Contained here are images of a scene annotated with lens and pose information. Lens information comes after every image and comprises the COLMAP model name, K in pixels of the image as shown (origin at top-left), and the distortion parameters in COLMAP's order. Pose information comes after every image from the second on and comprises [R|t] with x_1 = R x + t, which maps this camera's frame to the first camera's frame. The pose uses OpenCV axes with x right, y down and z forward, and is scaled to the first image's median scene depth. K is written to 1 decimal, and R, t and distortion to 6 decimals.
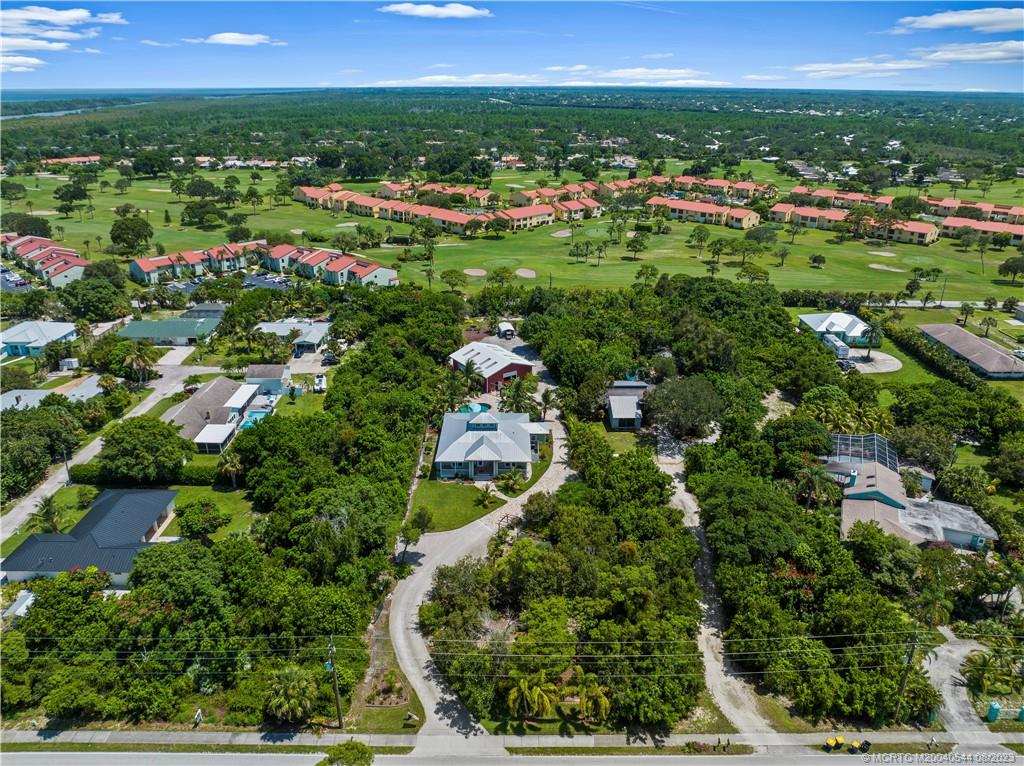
lens RADIAL K [[721.2, 0, 512.0], [0, 721.2, 383.0], [0, 0, 1]] dist [-0.040212, 0.008158]
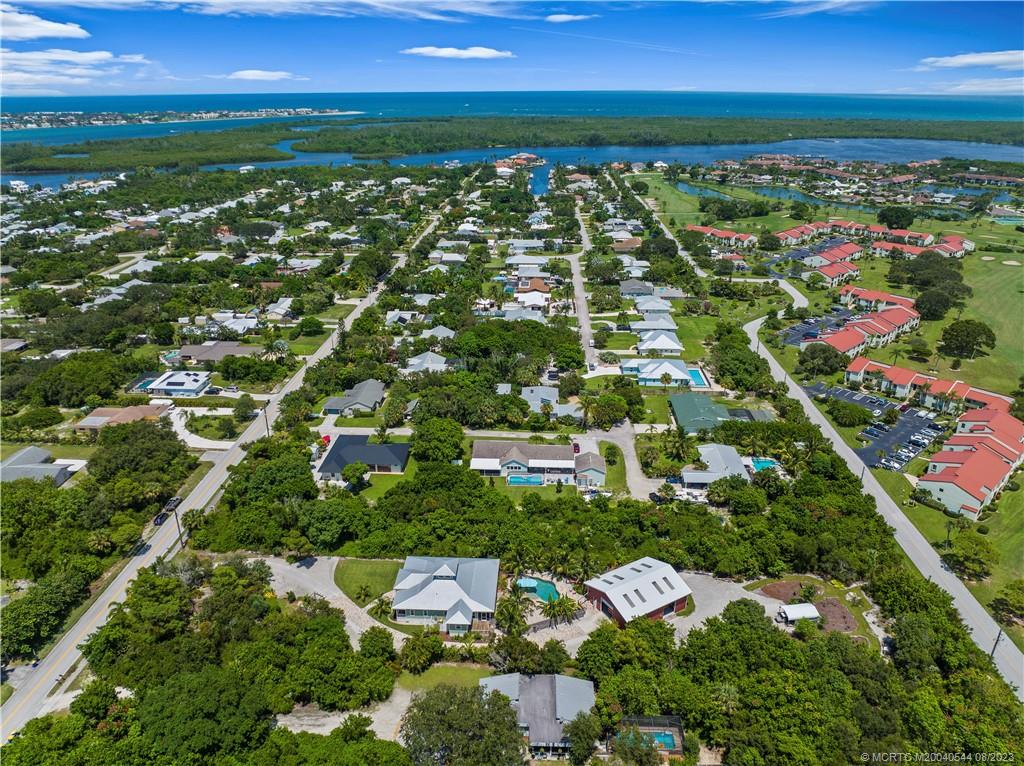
lens RADIAL K [[721.2, 0, 512.0], [0, 721.2, 383.0], [0, 0, 1]] dist [-0.040212, 0.008158]
pose [[-0.048950, 0.380873, -0.923331, 0.787581], [-0.384359, 0.846066, 0.369379, -0.578035], [0.921885, 0.372971, 0.104977, 0.802539]]
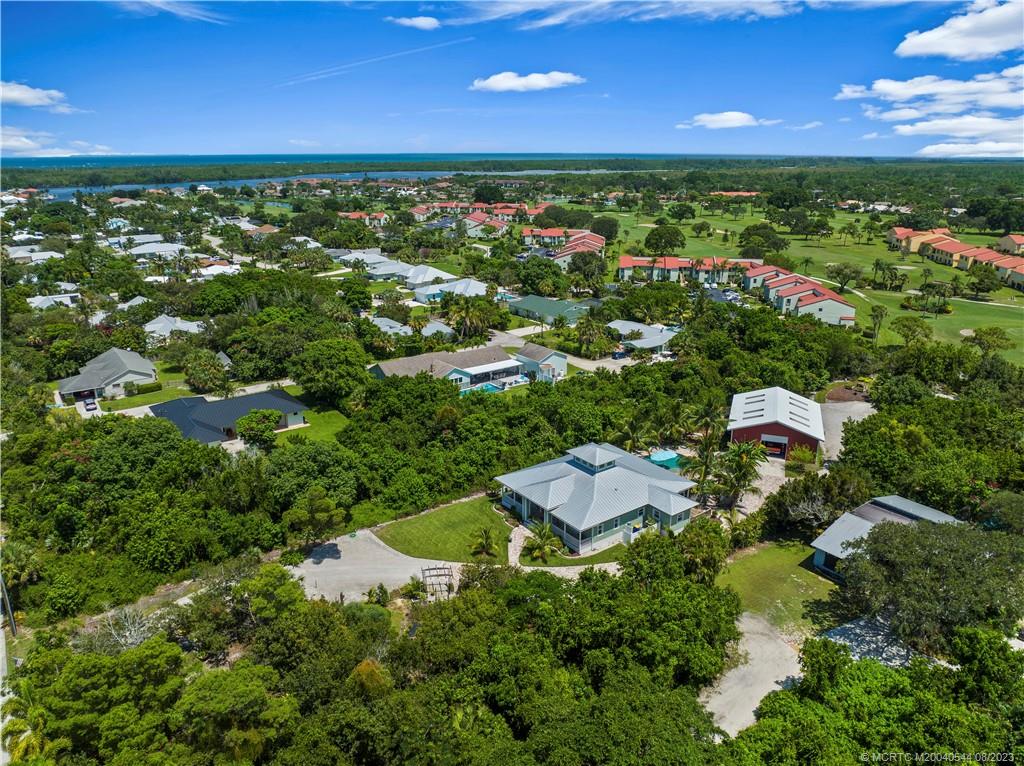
lens RADIAL K [[721.2, 0, 512.0], [0, 721.2, 383.0], [0, 0, 1]] dist [-0.040212, 0.008158]
pose [[0.592282, 0.246573, -0.767075, 0.389021], [-0.309273, 0.948670, 0.066147, -0.033497], [0.744011, 0.198058, 0.638139, 0.451546]]
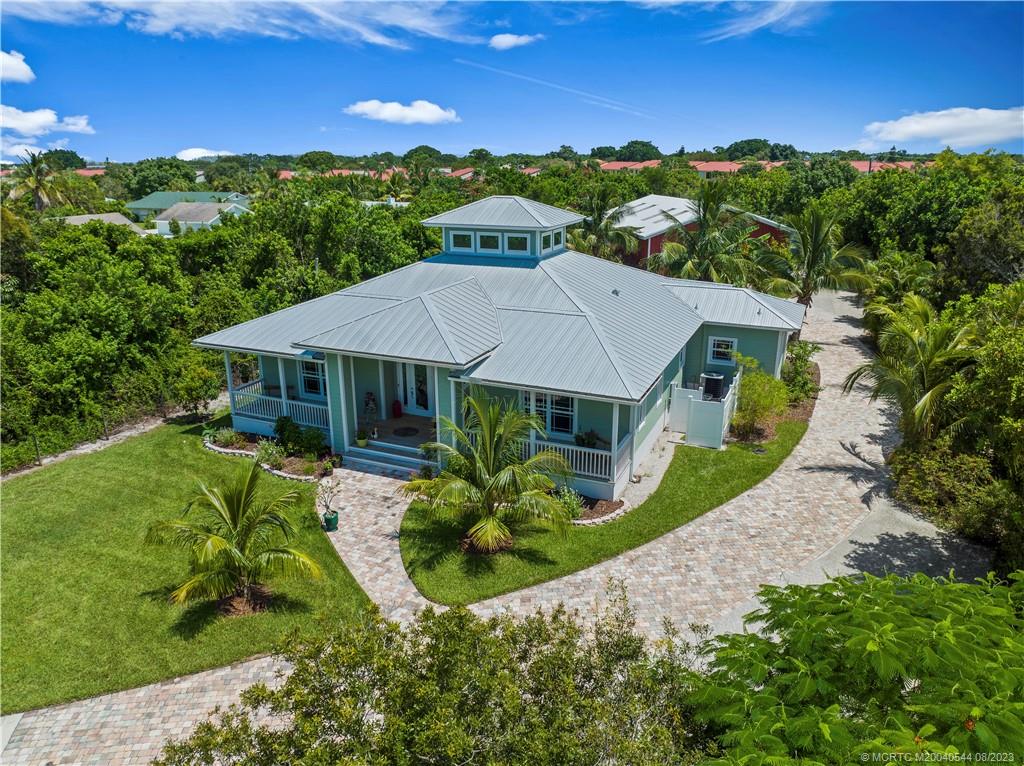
lens RADIAL K [[721.2, 0, 512.0], [0, 721.2, 383.0], [0, 0, 1]] dist [-0.040212, 0.008158]
pose [[0.914765, 0.116859, -0.386716, 0.053981], [-0.150561, 0.986902, -0.057923, 0.103028], [0.374882, 0.111210, 0.920378, 0.729912]]
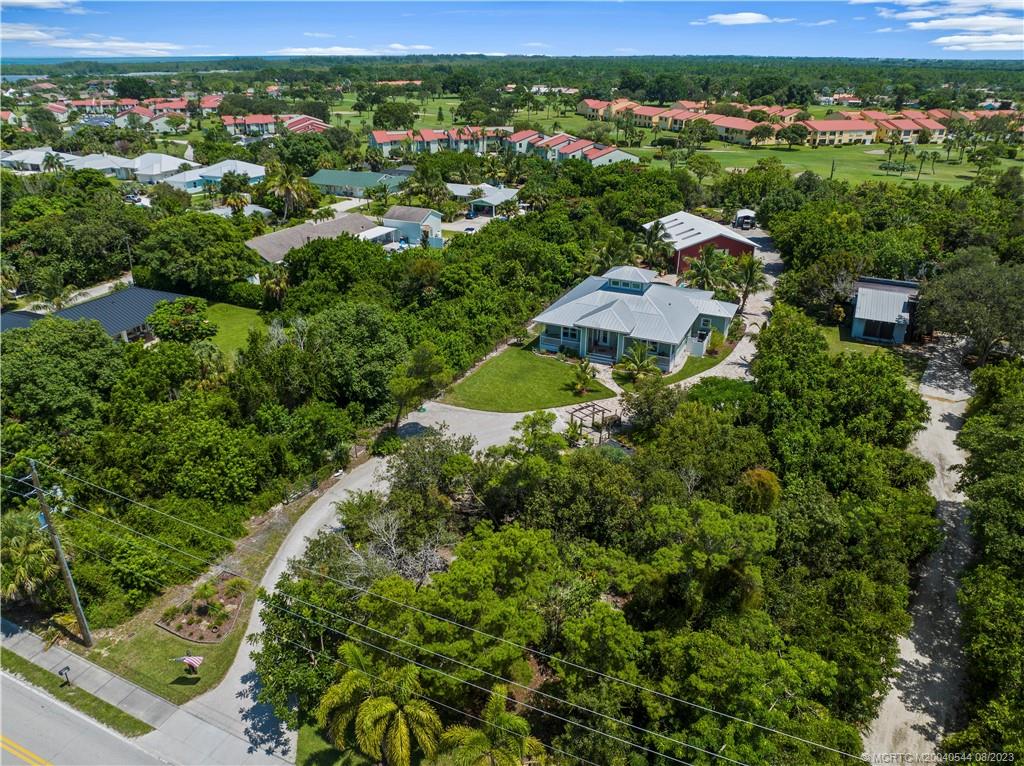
lens RADIAL K [[724.1, 0, 512.0], [0, 724.1, 383.0], [0, 0, 1]] dist [-0.041791, 0.003697]
pose [[0.904878, 0.178356, -0.386503, 0.121230], [-0.164359, 0.983966, 0.069265, 0.105996], [0.392659, 0.000849, 0.919684, 0.339192]]
